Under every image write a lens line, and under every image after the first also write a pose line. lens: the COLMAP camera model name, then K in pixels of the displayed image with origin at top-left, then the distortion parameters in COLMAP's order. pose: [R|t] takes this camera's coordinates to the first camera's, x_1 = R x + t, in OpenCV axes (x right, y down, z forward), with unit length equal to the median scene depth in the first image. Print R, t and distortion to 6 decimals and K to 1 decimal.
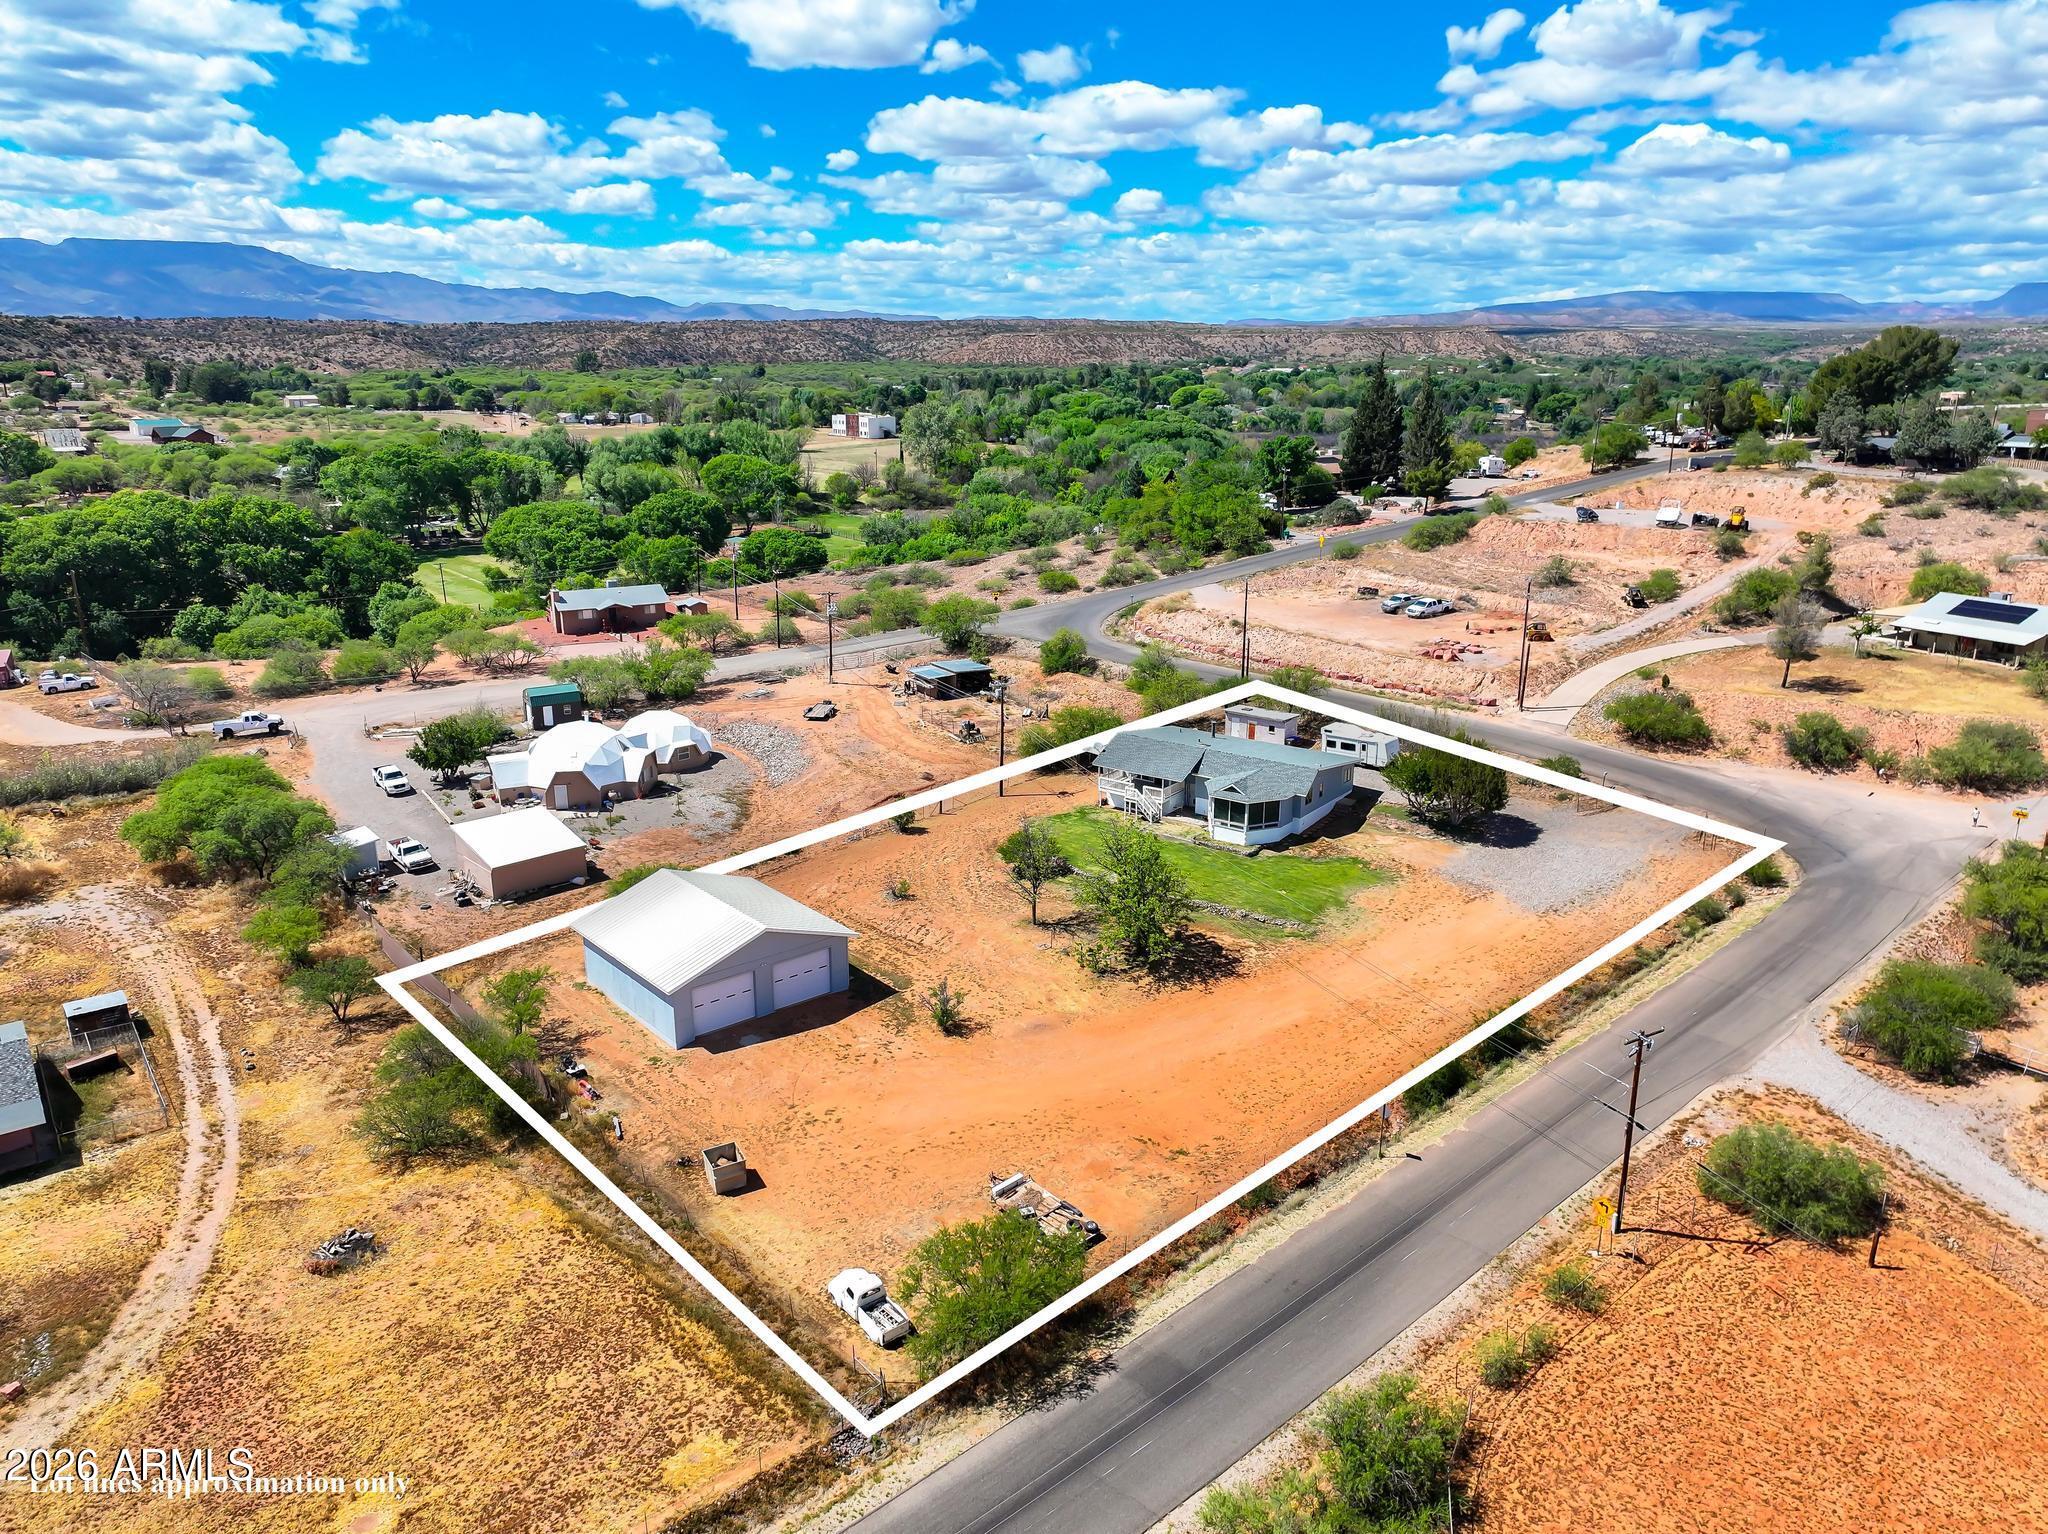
lens RADIAL K [[1448.6, 0, 1024.0], [0, 1448.6, 767.0], [0, 0, 1]] dist [-0.008357, 0.026826]
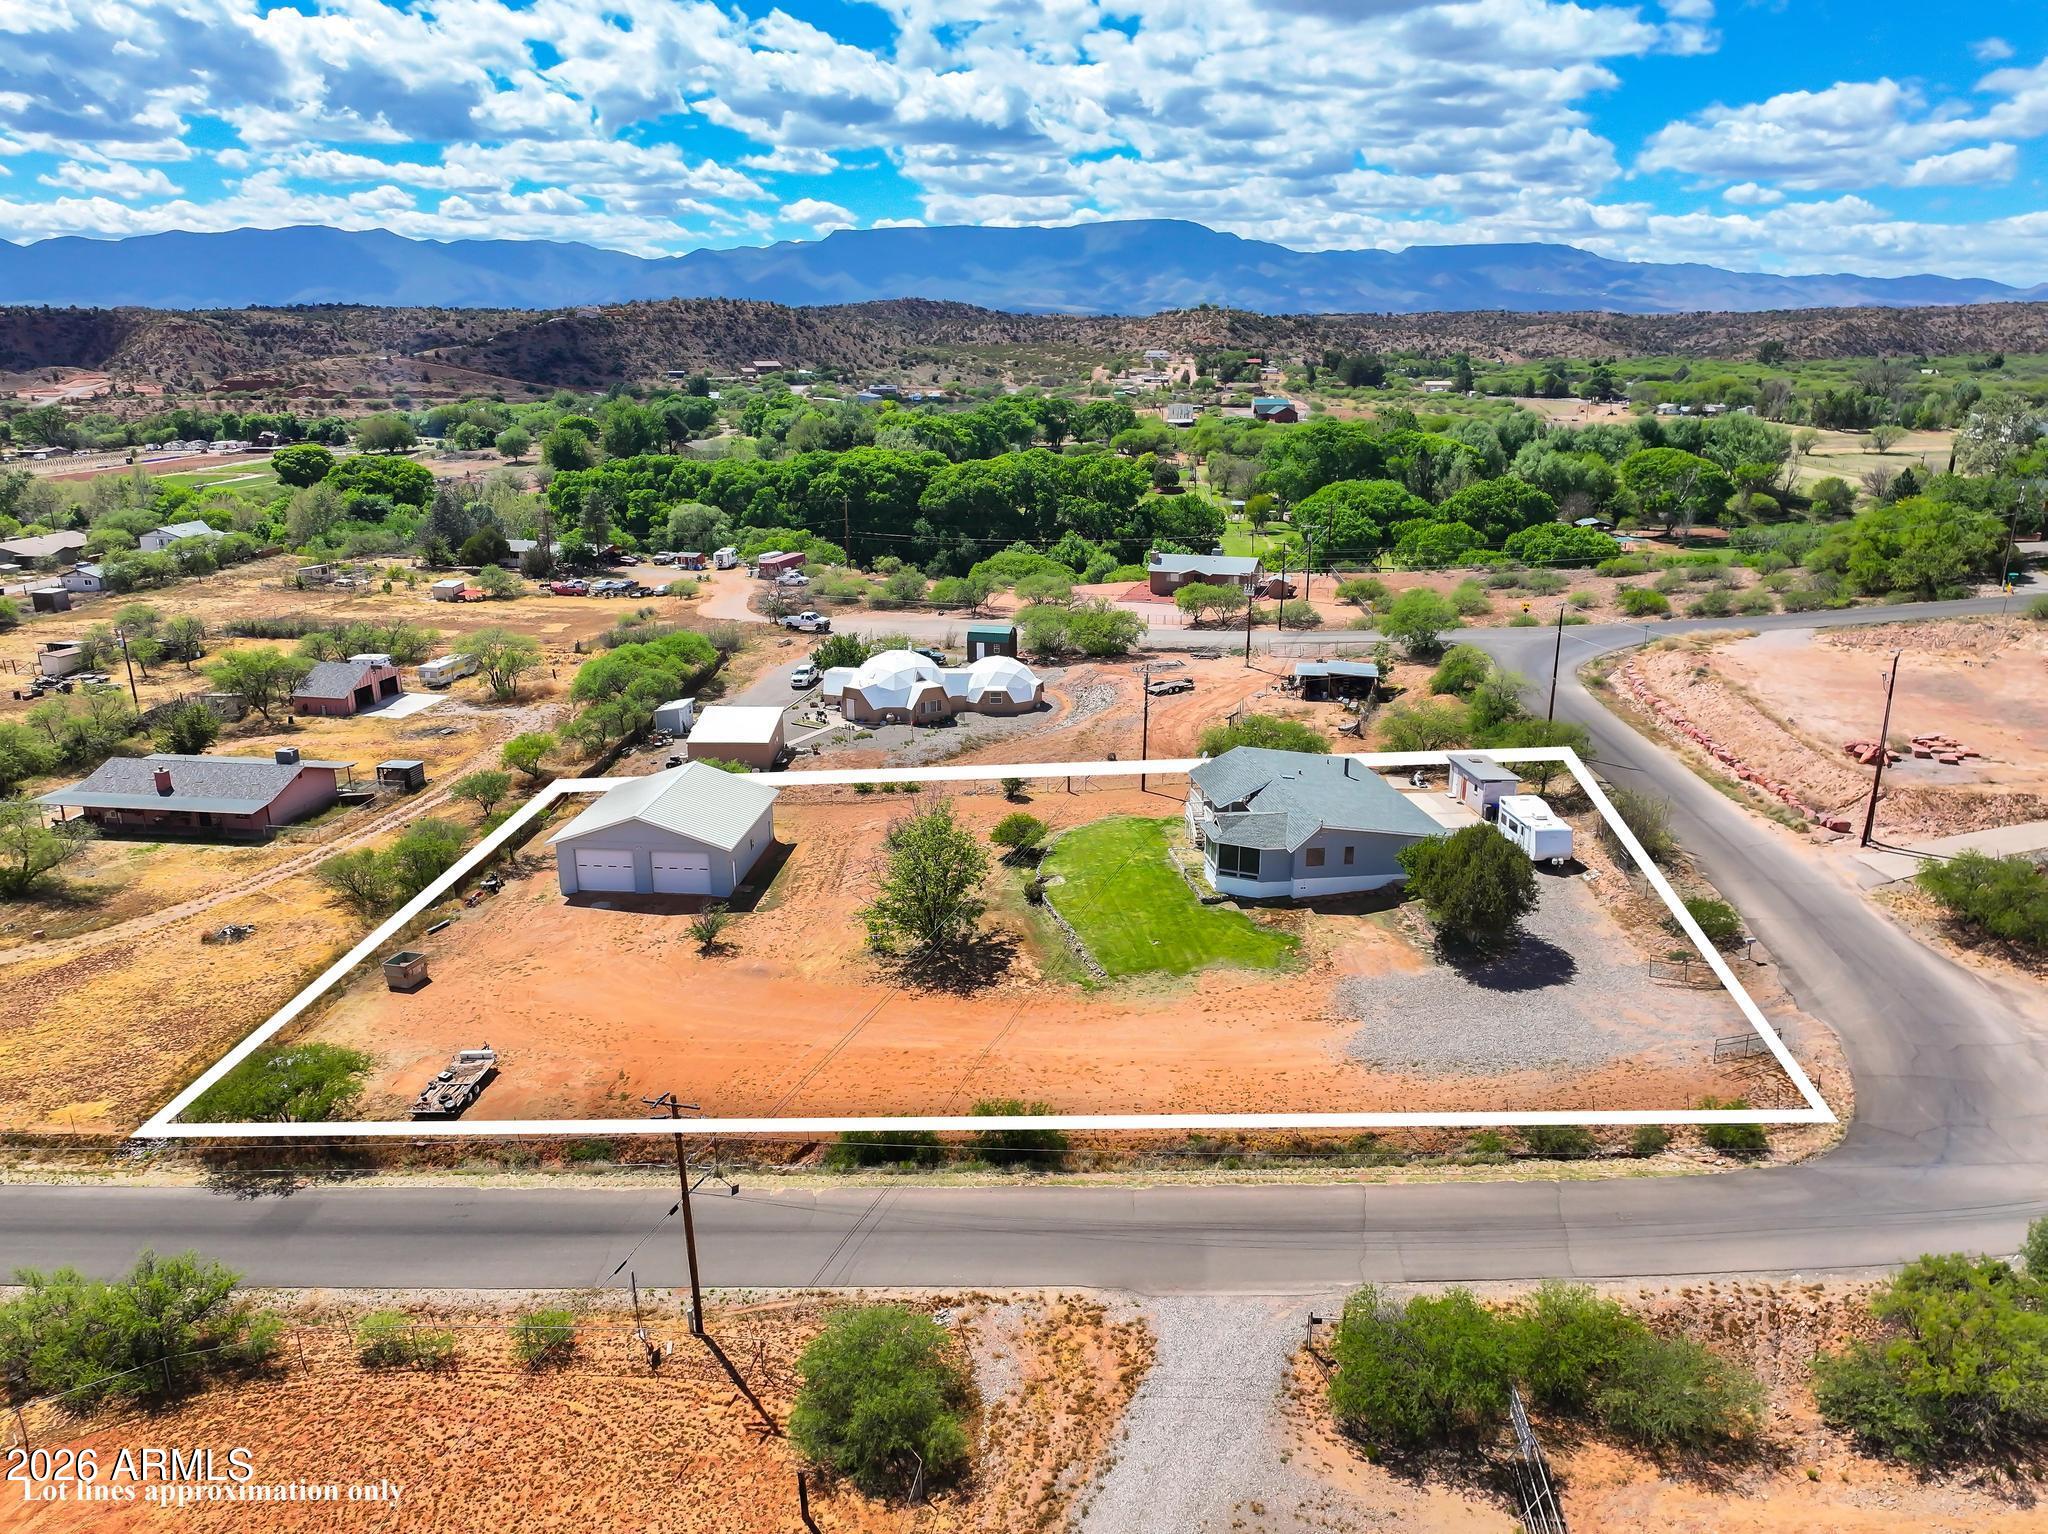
lens RADIAL K [[1448.6, 0, 1024.0], [0, 1448.6, 767.0], [0, 0, 1]] dist [-0.008357, 0.026826]
pose [[0.693625, 0.200701, -0.691812, 0.473520], [-0.197219, 0.976616, 0.085590, -0.049208], [0.692812, 0.077071, 0.716987, 0.225208]]
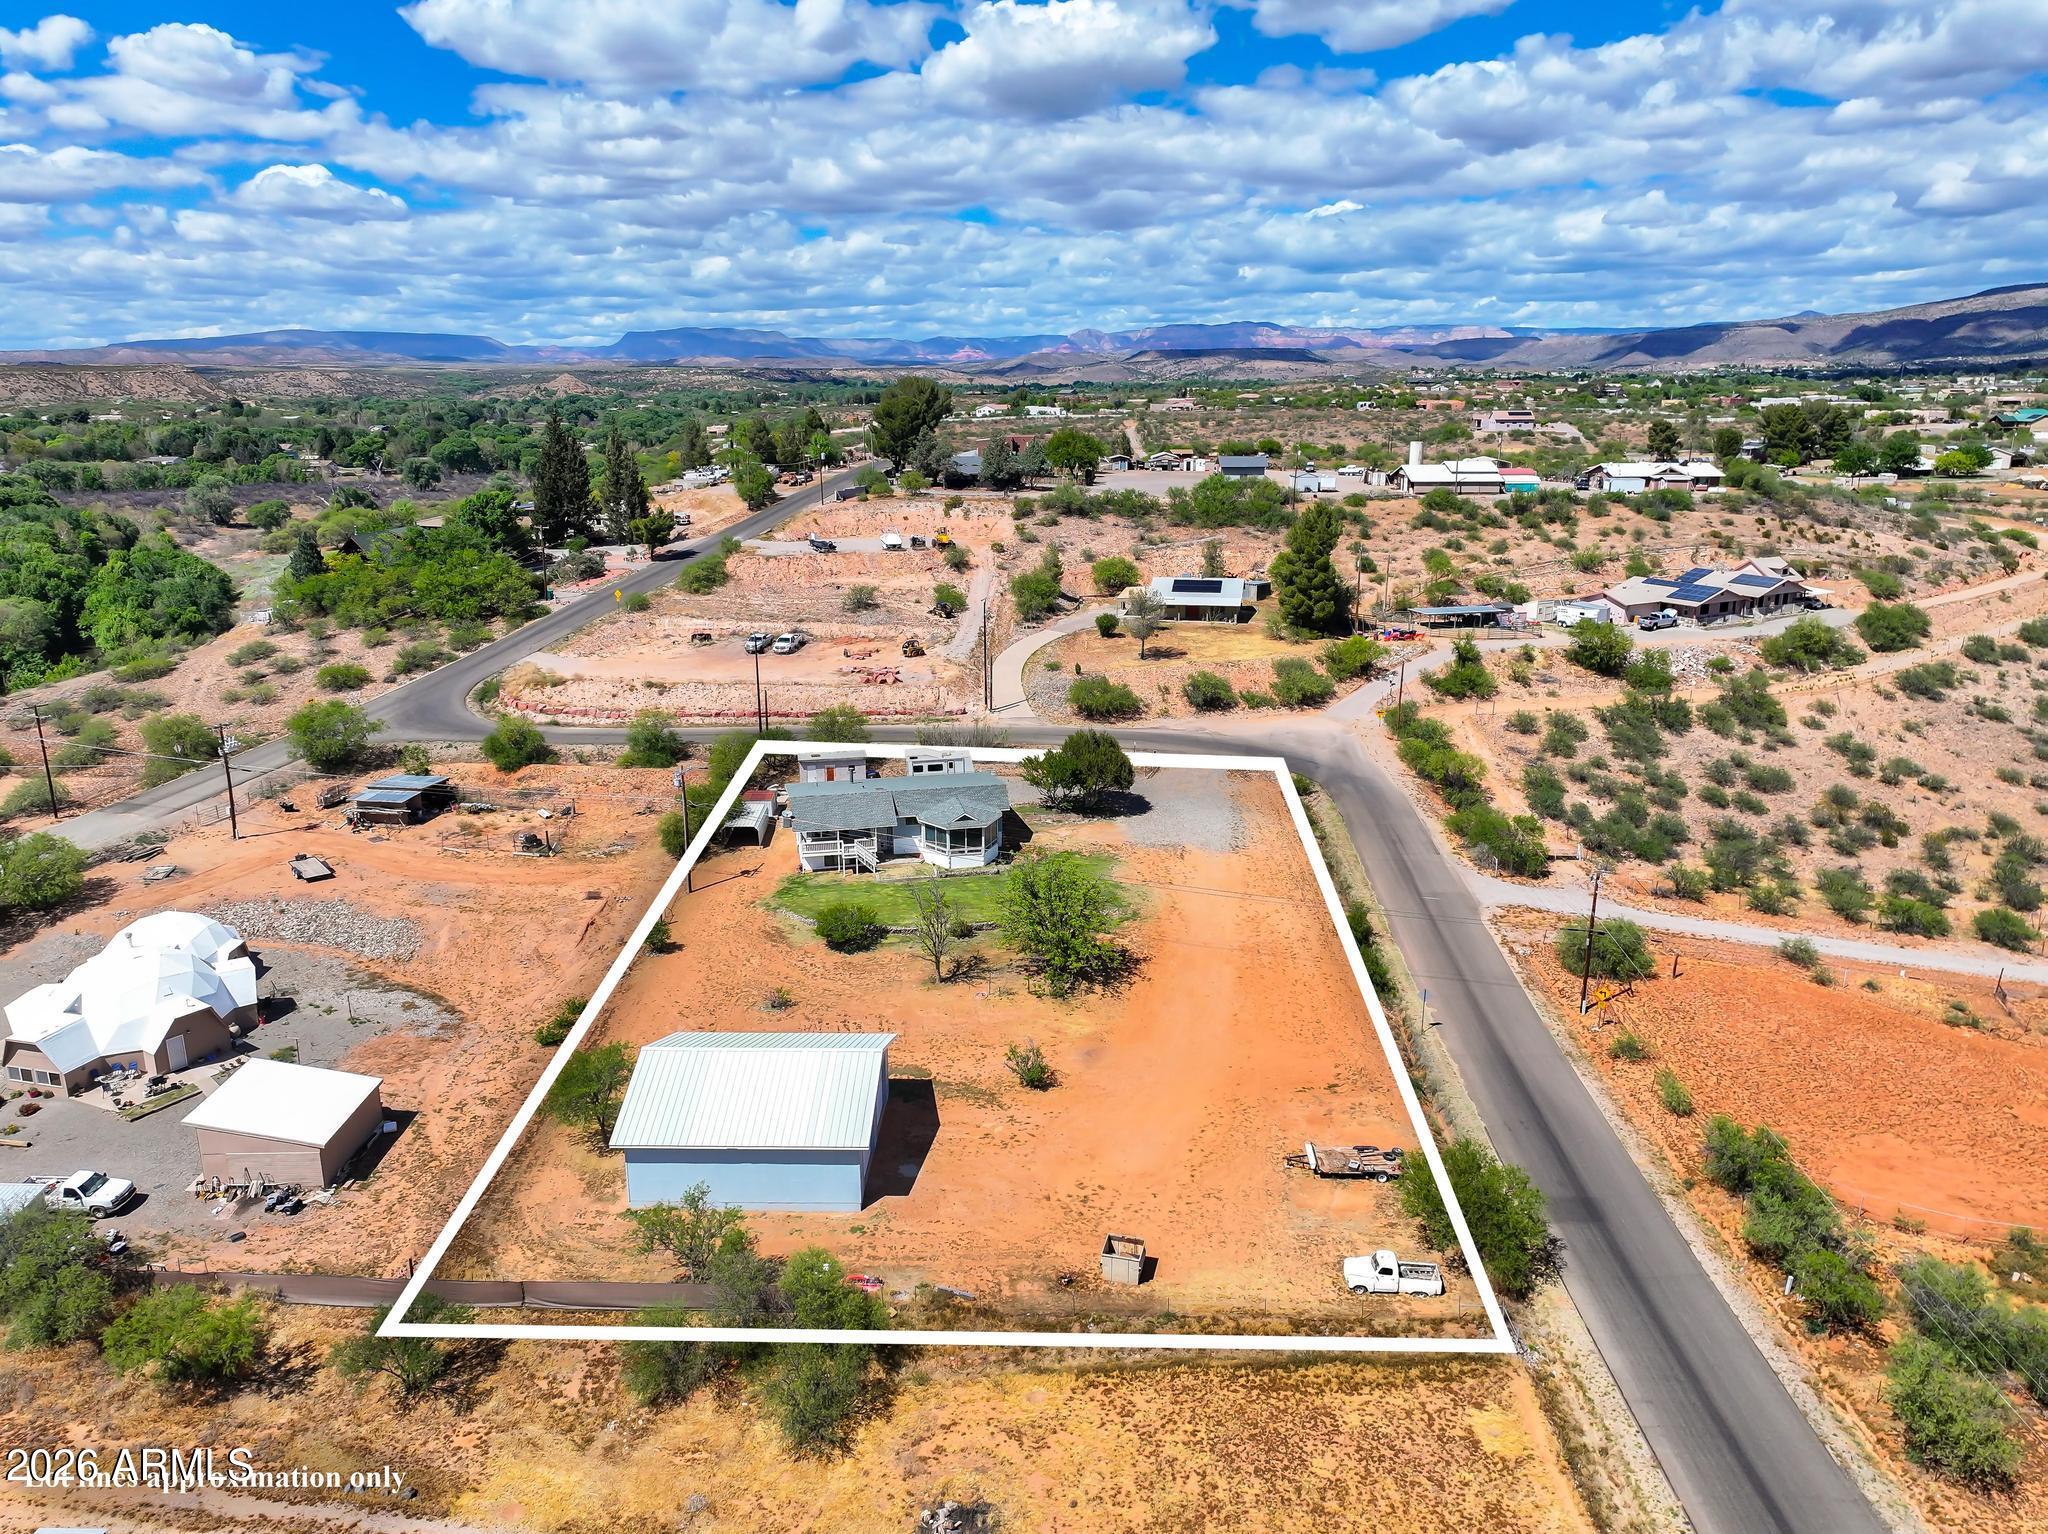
lens RADIAL K [[1474.5, 0, 1019.9], [0, 1474.5, 711.9], [0, 0, 1]] dist [-0.003912, 0.033030]
pose [[0.671348, -0.167301, 0.722013, -0.437993], [0.213775, 0.976496, 0.027494, -0.059872], [-0.709642, 0.135890, 0.691333, 0.152080]]
